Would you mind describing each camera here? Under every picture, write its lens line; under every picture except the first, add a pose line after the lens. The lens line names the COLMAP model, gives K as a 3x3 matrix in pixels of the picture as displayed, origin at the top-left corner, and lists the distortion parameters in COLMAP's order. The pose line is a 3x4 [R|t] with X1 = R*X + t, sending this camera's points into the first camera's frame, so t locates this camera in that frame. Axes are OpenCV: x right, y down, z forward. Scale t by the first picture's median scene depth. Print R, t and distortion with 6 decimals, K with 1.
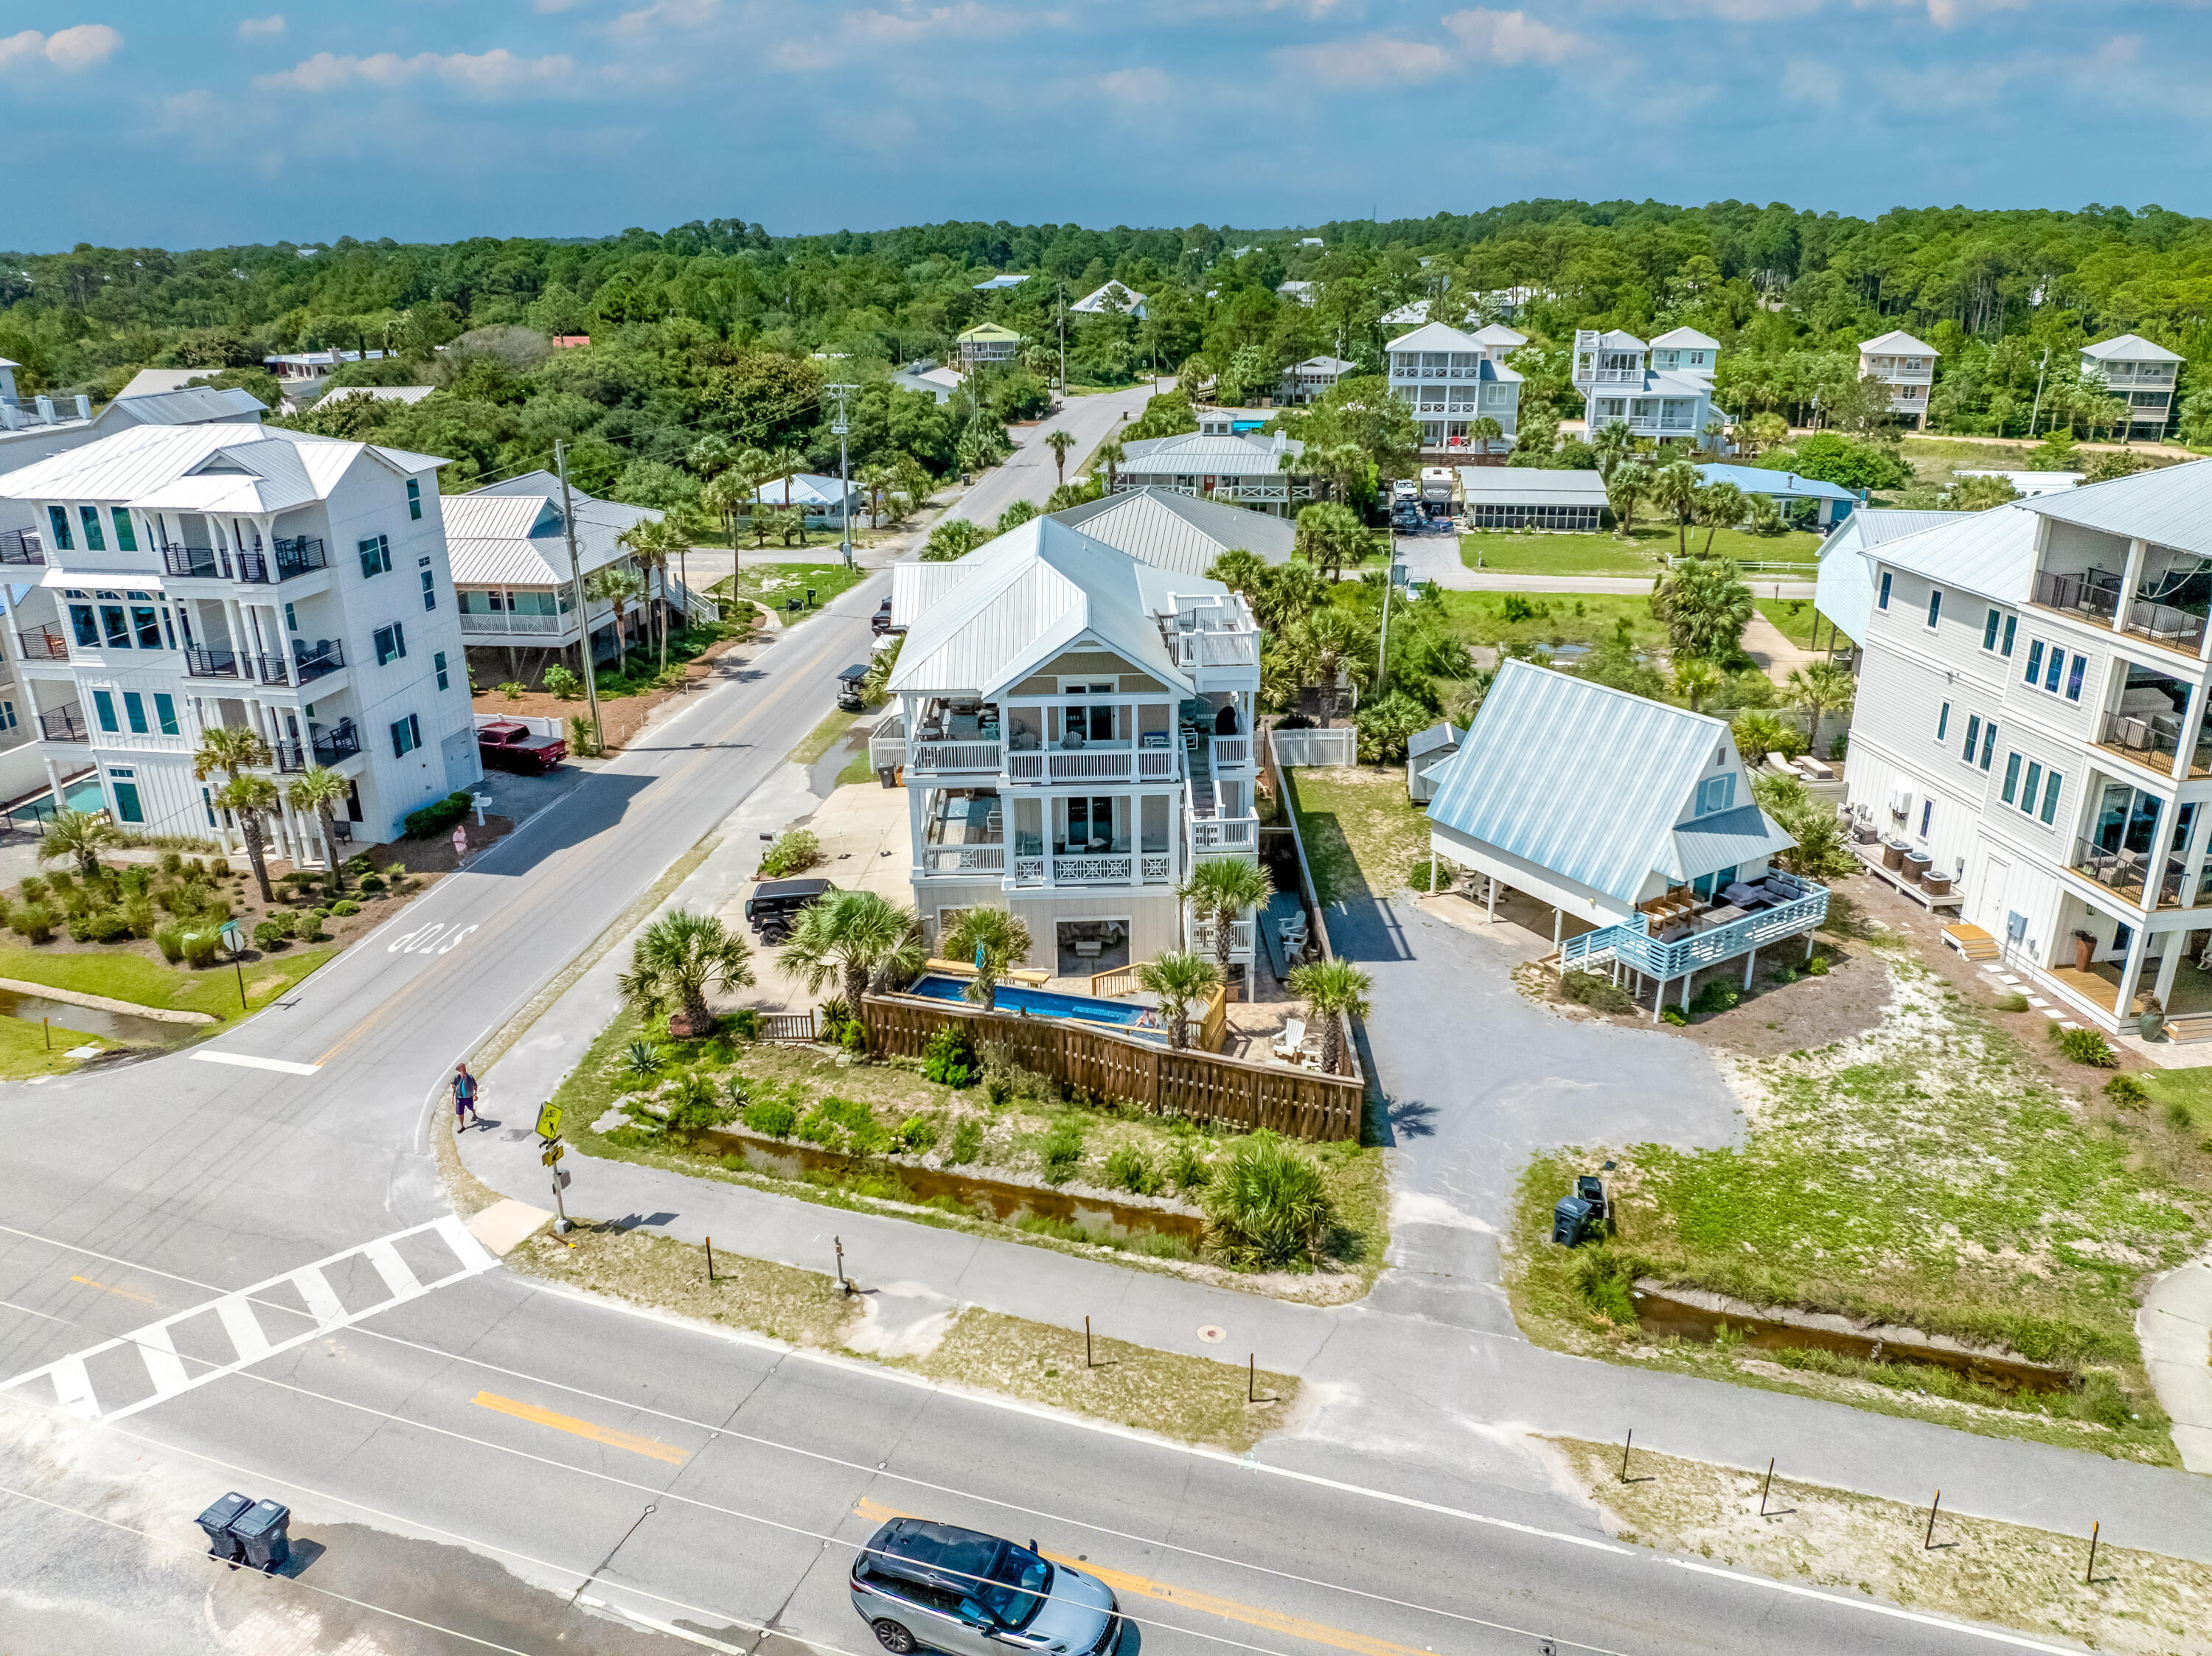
lens RADIAL K [[1545.2, 0, 1117.8], [0, 1545.2, 823.7], [0, 0, 1]] dist [-0.037601, 0.002691]
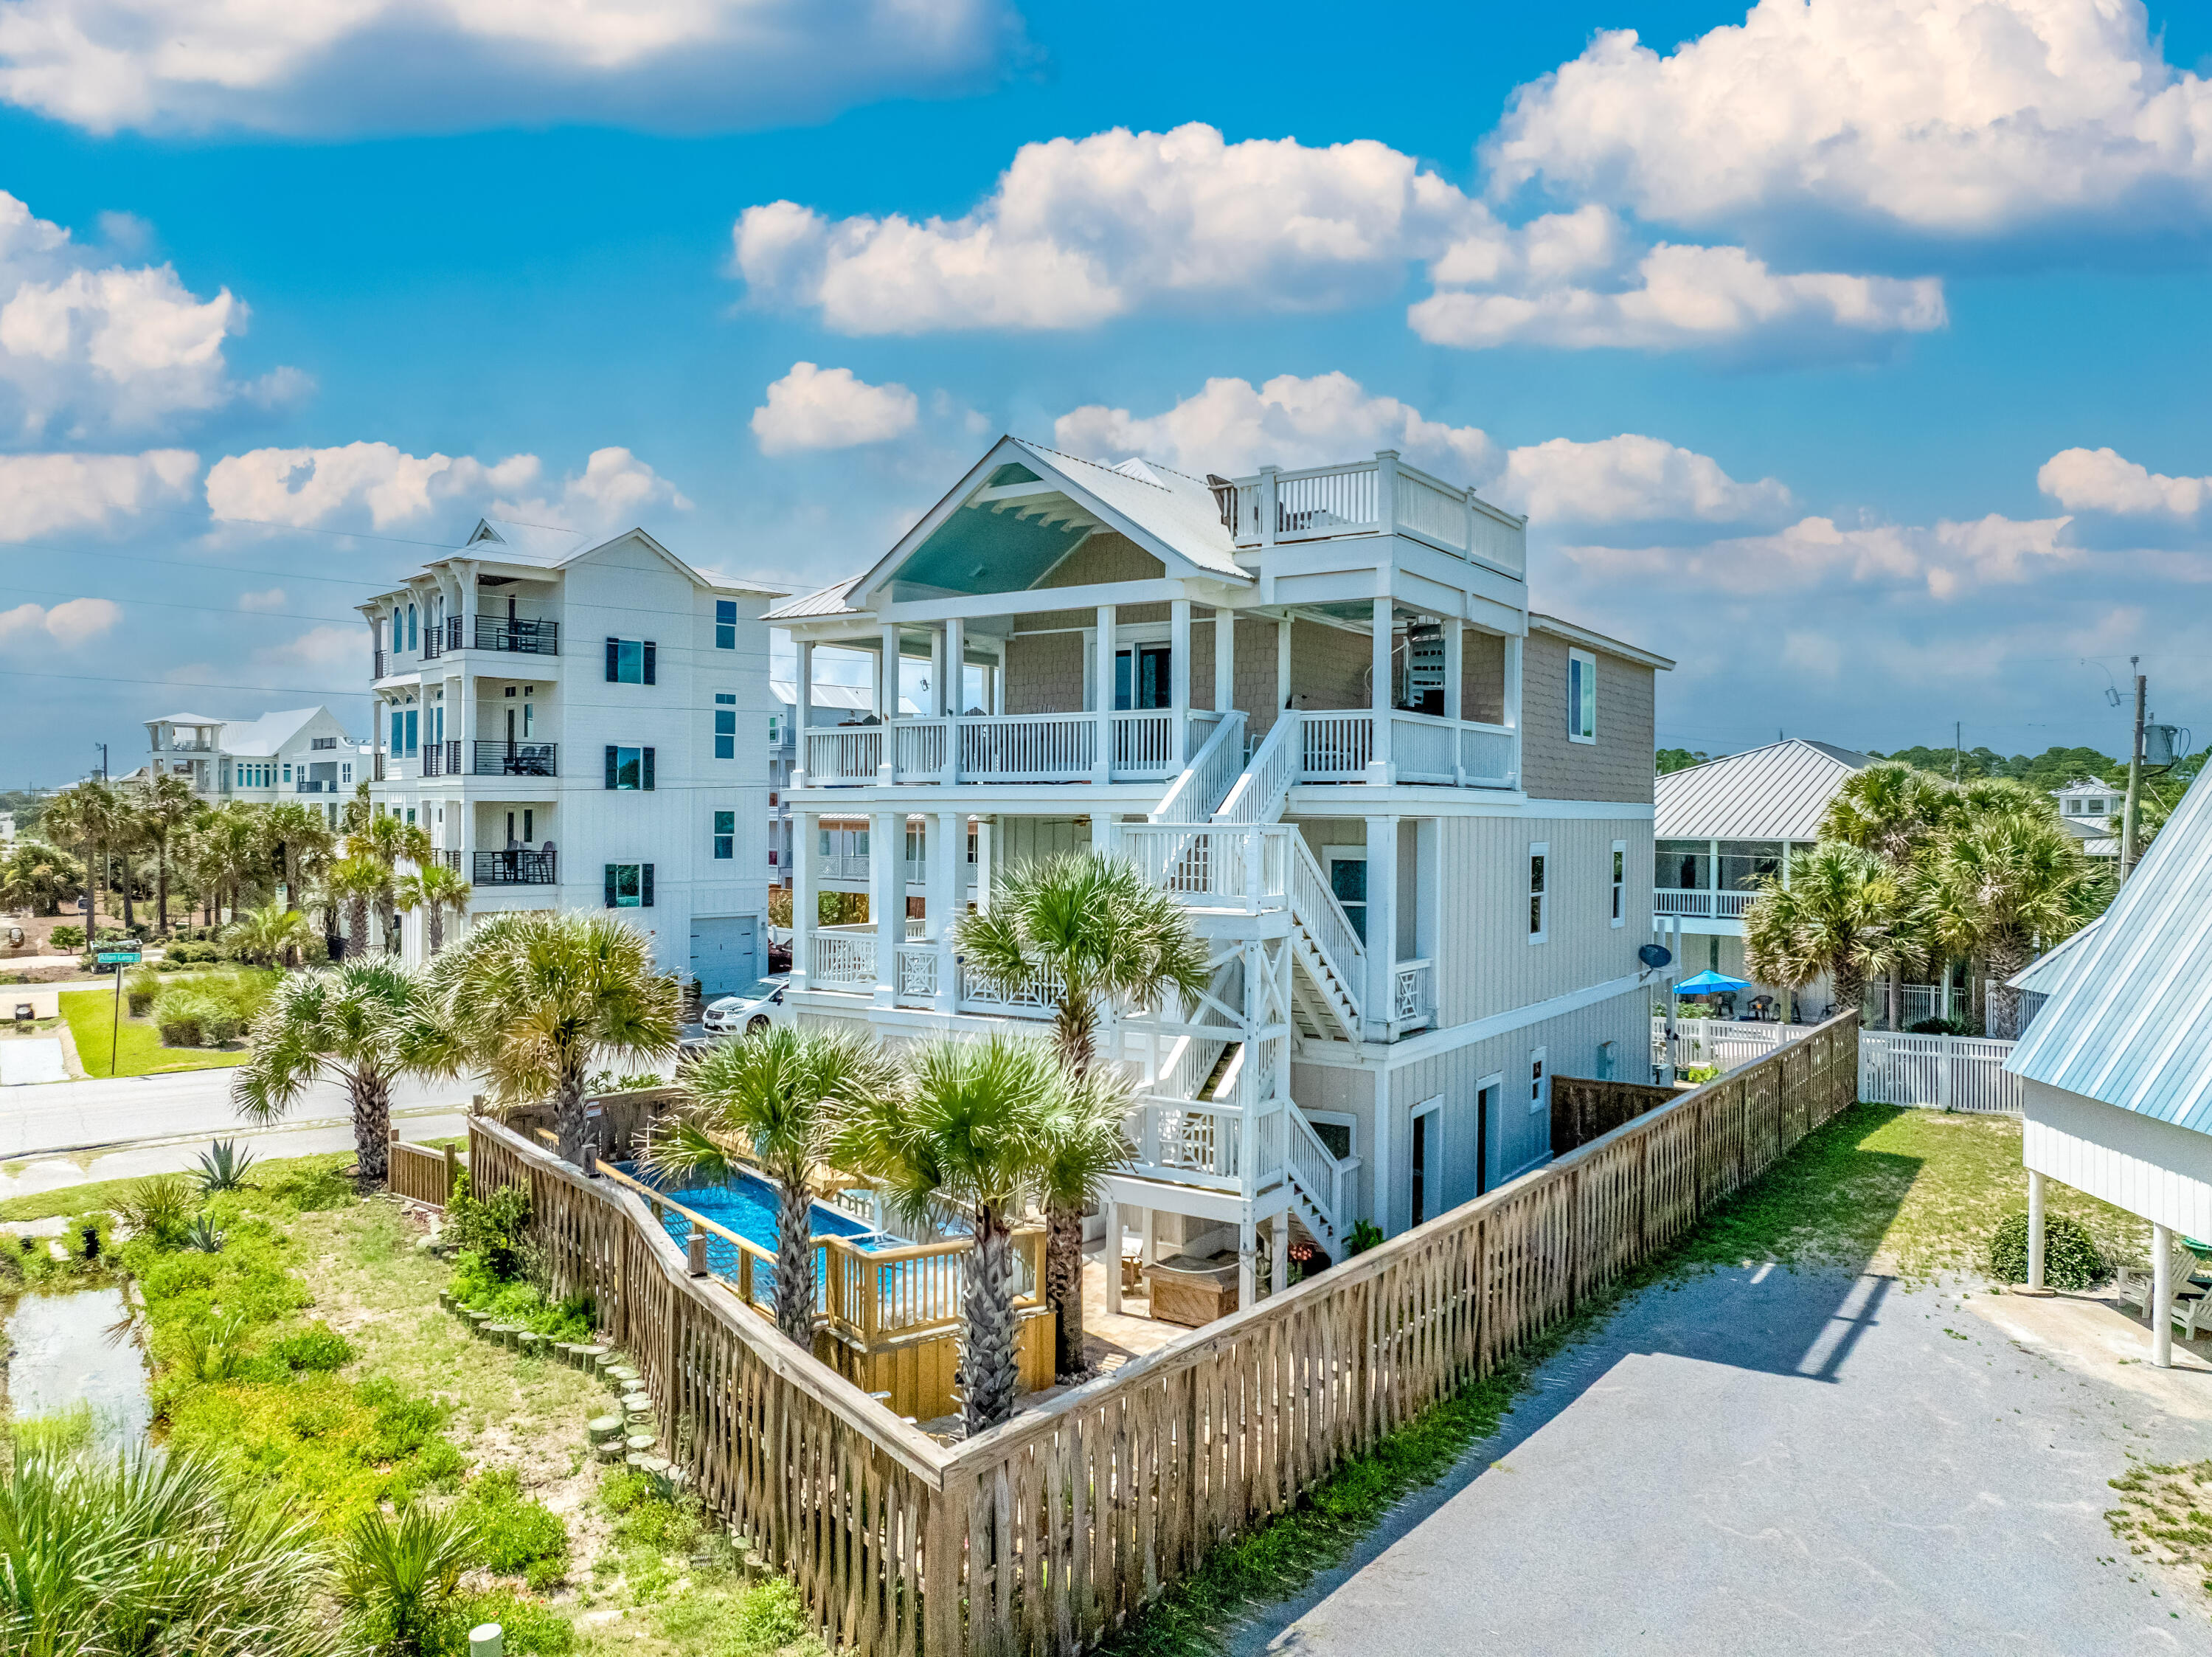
lens RADIAL K [[1559.0, 0, 1116.5], [0, 1559.0, 825.0], [0, 0, 1]] dist [-0.044869, 0.004786]
pose [[0.819163, 0.019437, -0.573231, 0.241327], [-0.218238, 0.934813, -0.280172, 0.097123], [0.530418, 0.354608, 0.770007, 0.563710]]
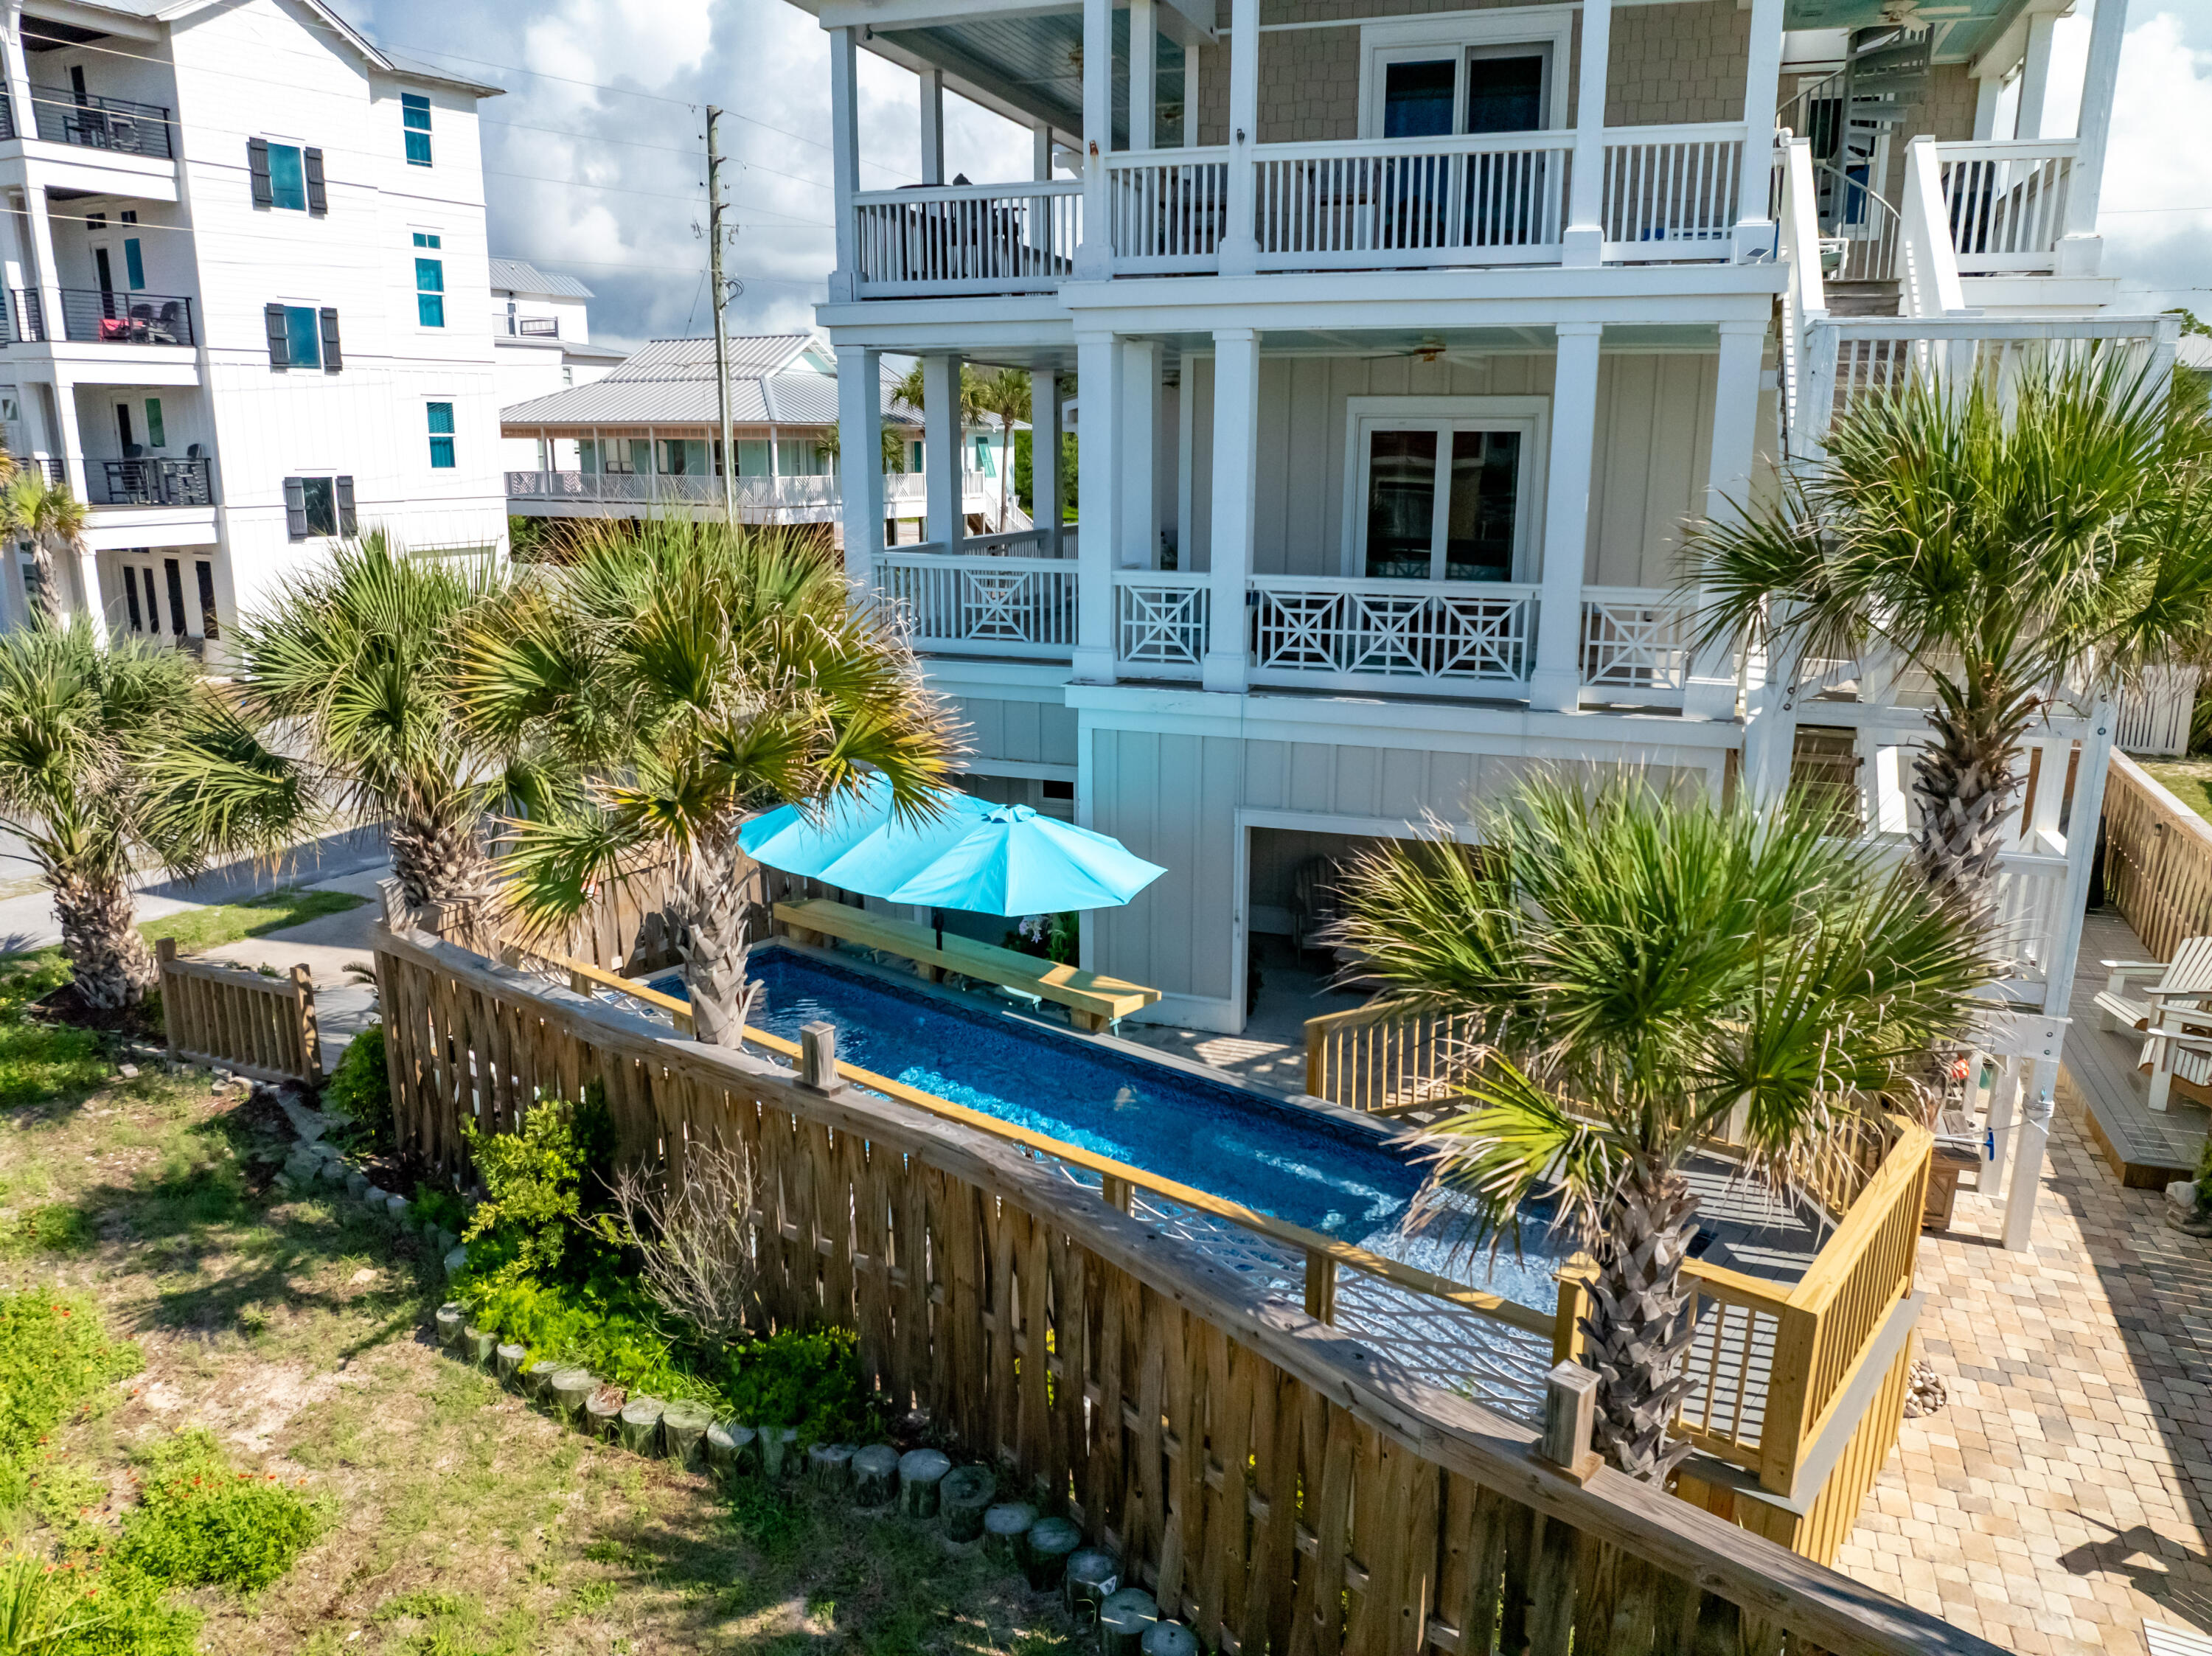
lens RADIAL K [[1545.2, 0, 1117.8], [0, 1545.2, 823.7], [0, 0, 1]] dist [-0.037601, 0.002691]
pose [[0.934492, 0.101392, -0.341239, 0.030335], [-0.141587, 0.985361, -0.094960, 0.083221], [0.326616, 0.137054, 0.935168, 0.652174]]
